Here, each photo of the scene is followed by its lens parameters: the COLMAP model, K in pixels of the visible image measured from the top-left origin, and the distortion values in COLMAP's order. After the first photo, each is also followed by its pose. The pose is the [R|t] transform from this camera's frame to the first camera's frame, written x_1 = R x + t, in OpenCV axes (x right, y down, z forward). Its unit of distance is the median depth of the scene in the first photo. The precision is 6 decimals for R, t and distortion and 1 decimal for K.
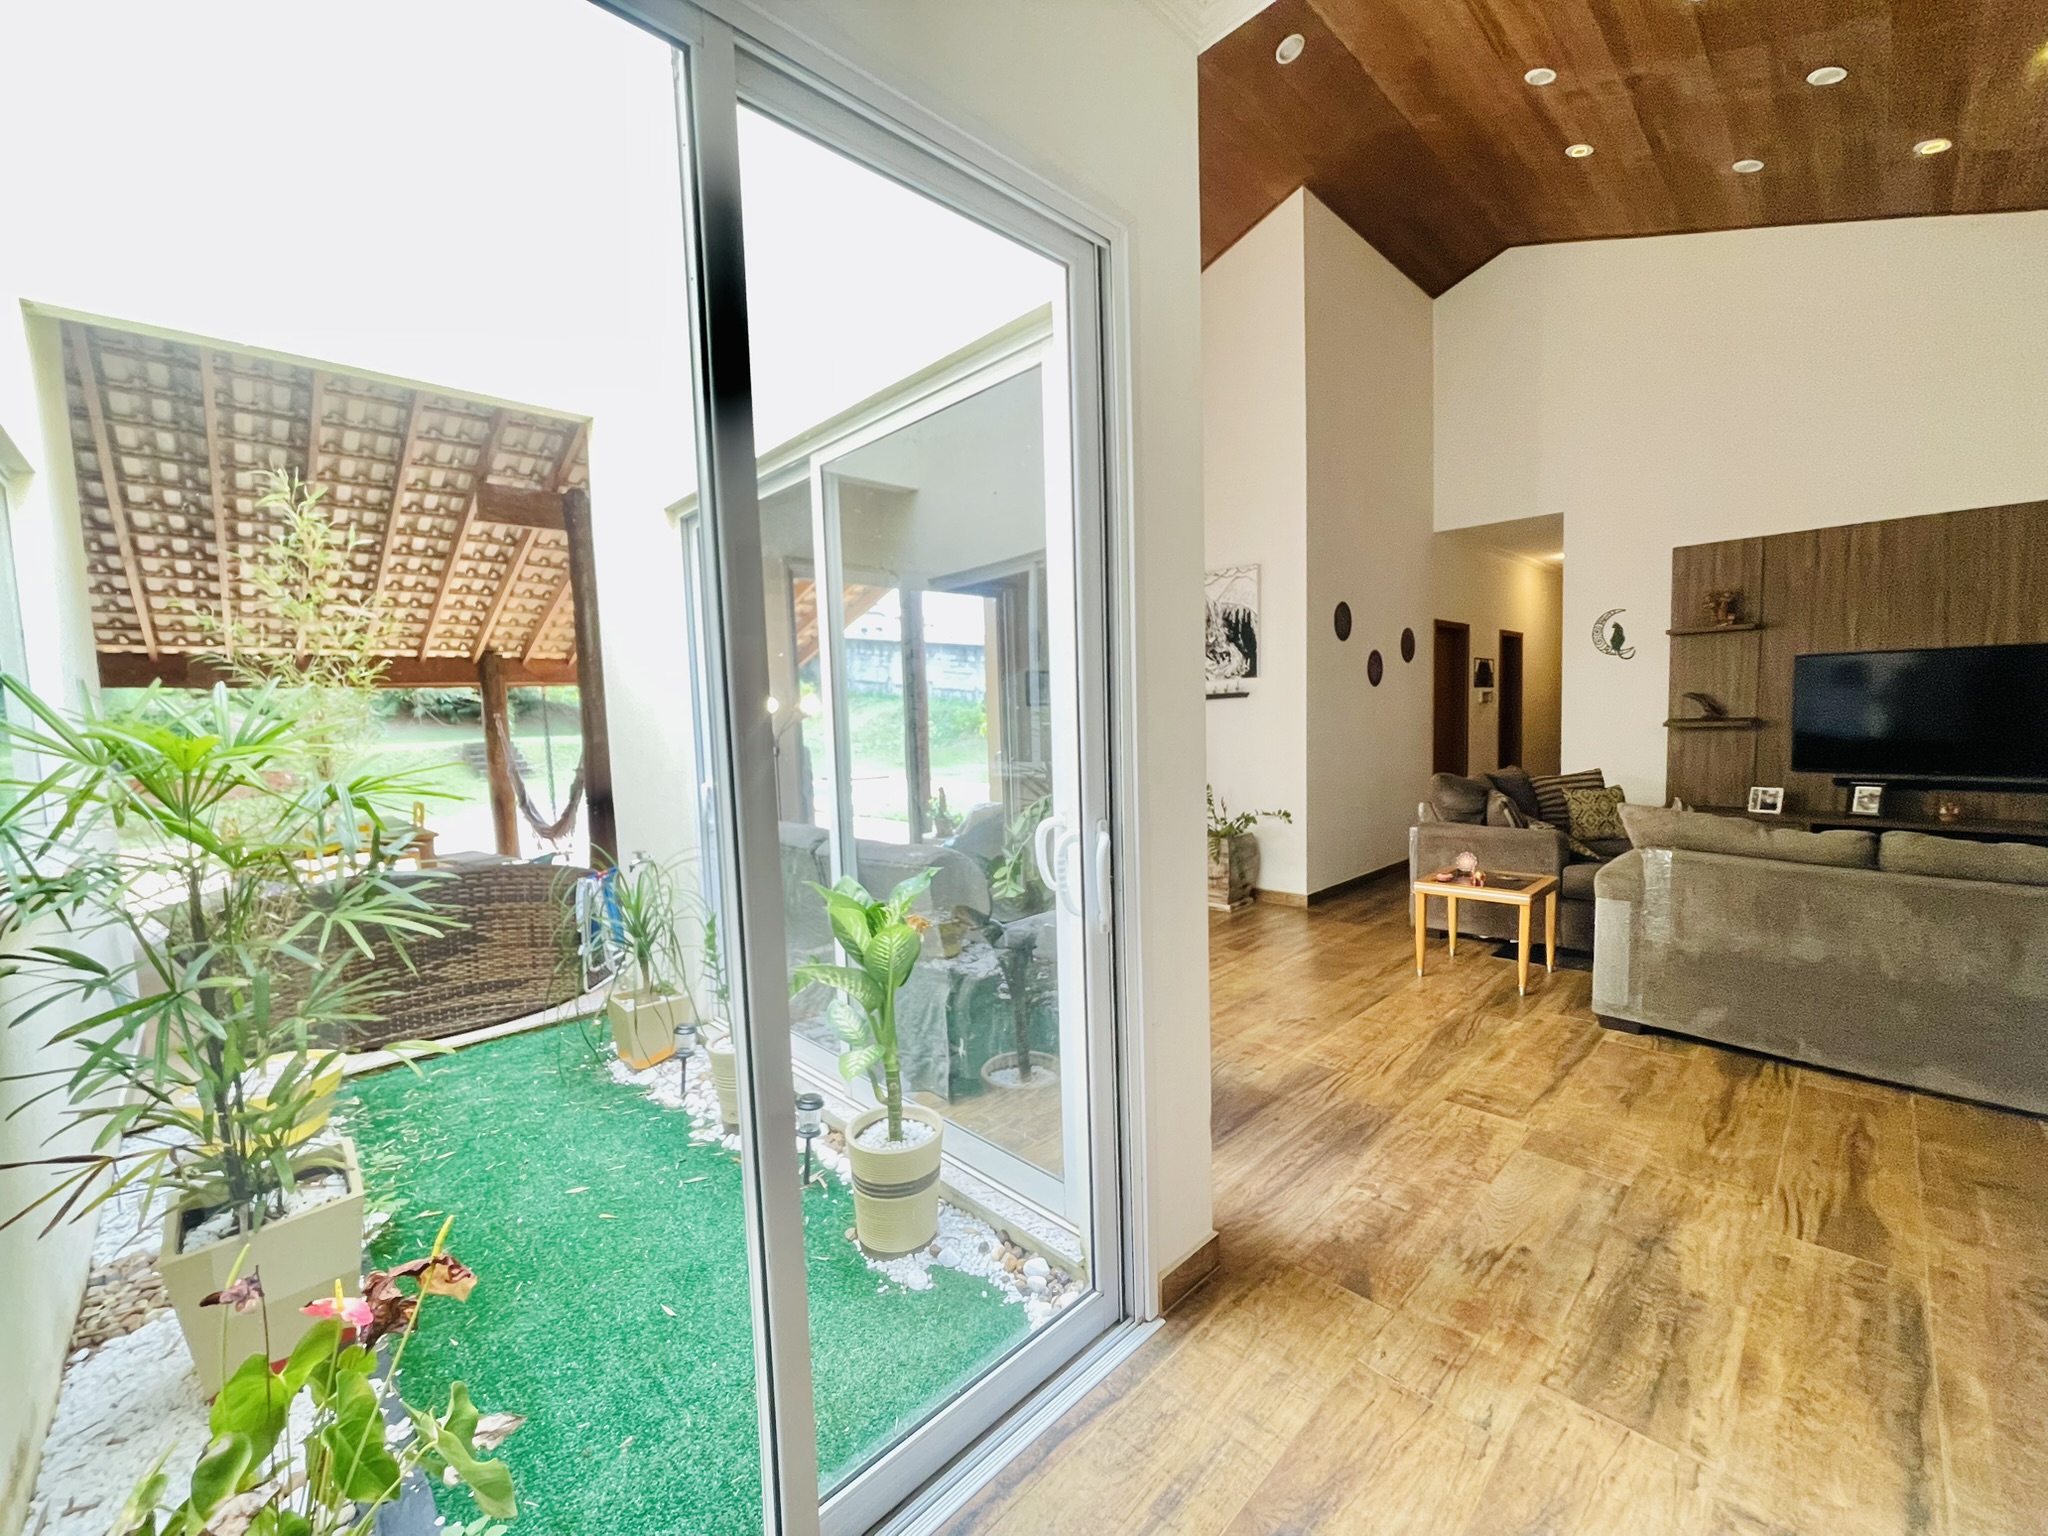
lens RADIAL K [[831.1, 0, 1016.9], [0, 831.1, 774.4], [0, 0, 1]] dist [-0.006986, 0.006117]
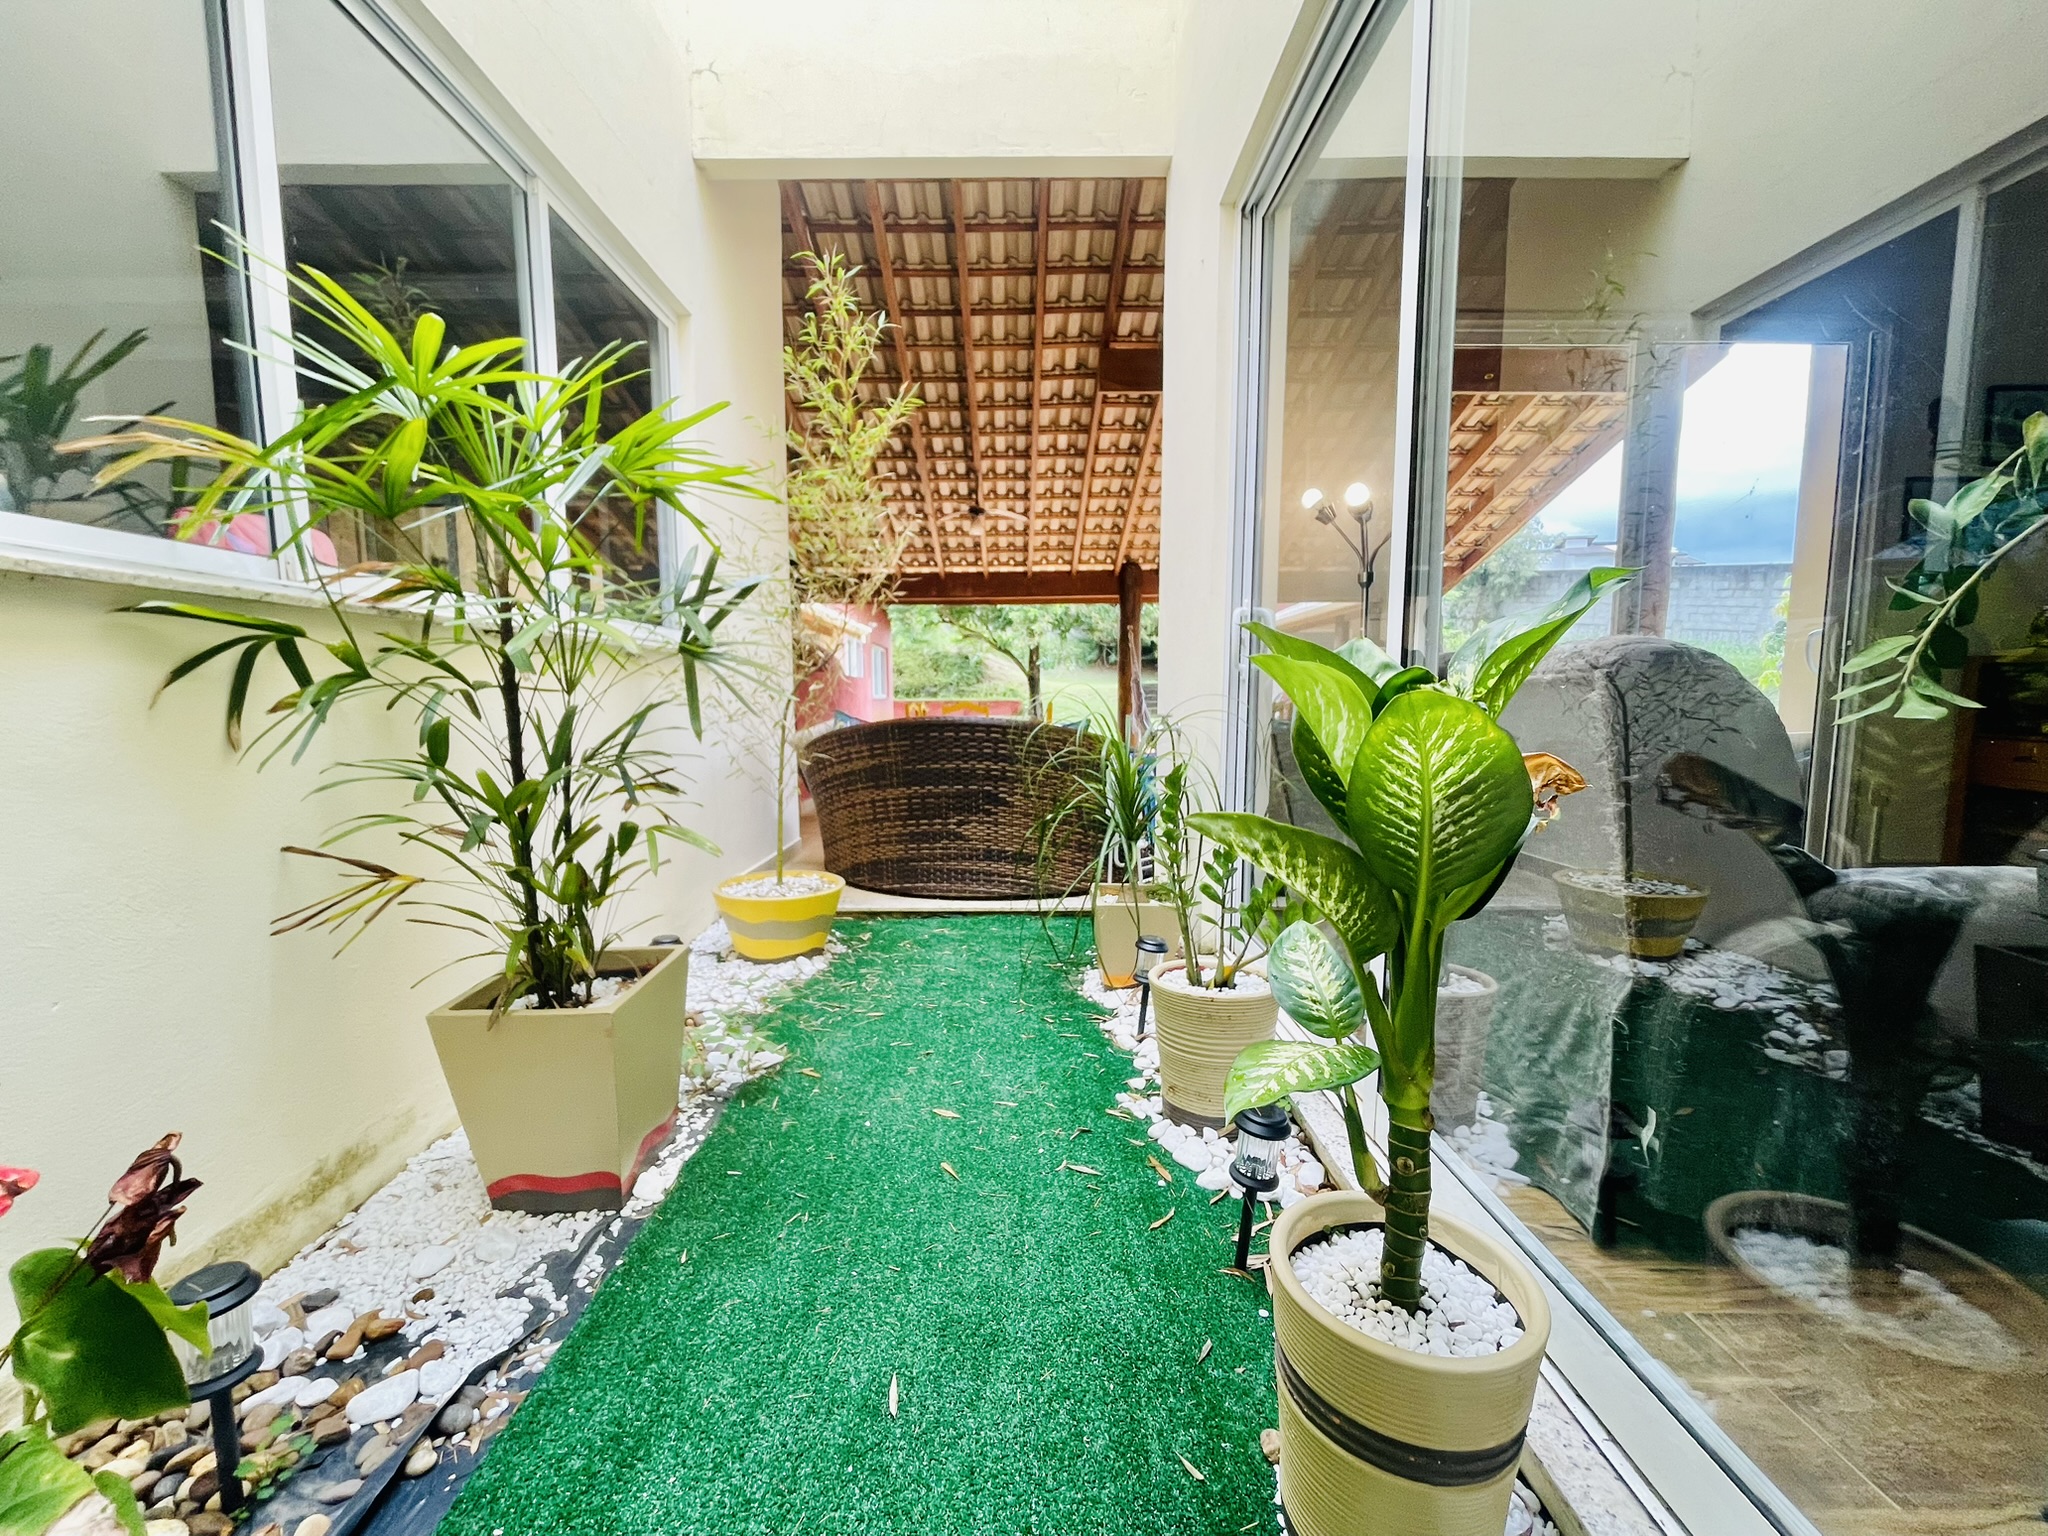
lens RADIAL K [[831.1, 0, 1010.4], [0, 831.1, 799.9], [0, 0, 1]] dist [-0.006986, 0.006117]
pose [[0.715023, 0.116986, -0.689243, -0.025312], [-0.070958, 0.992953, 0.094922, 0.133425], [0.695490, -0.018965, 0.718285, 0.434583]]
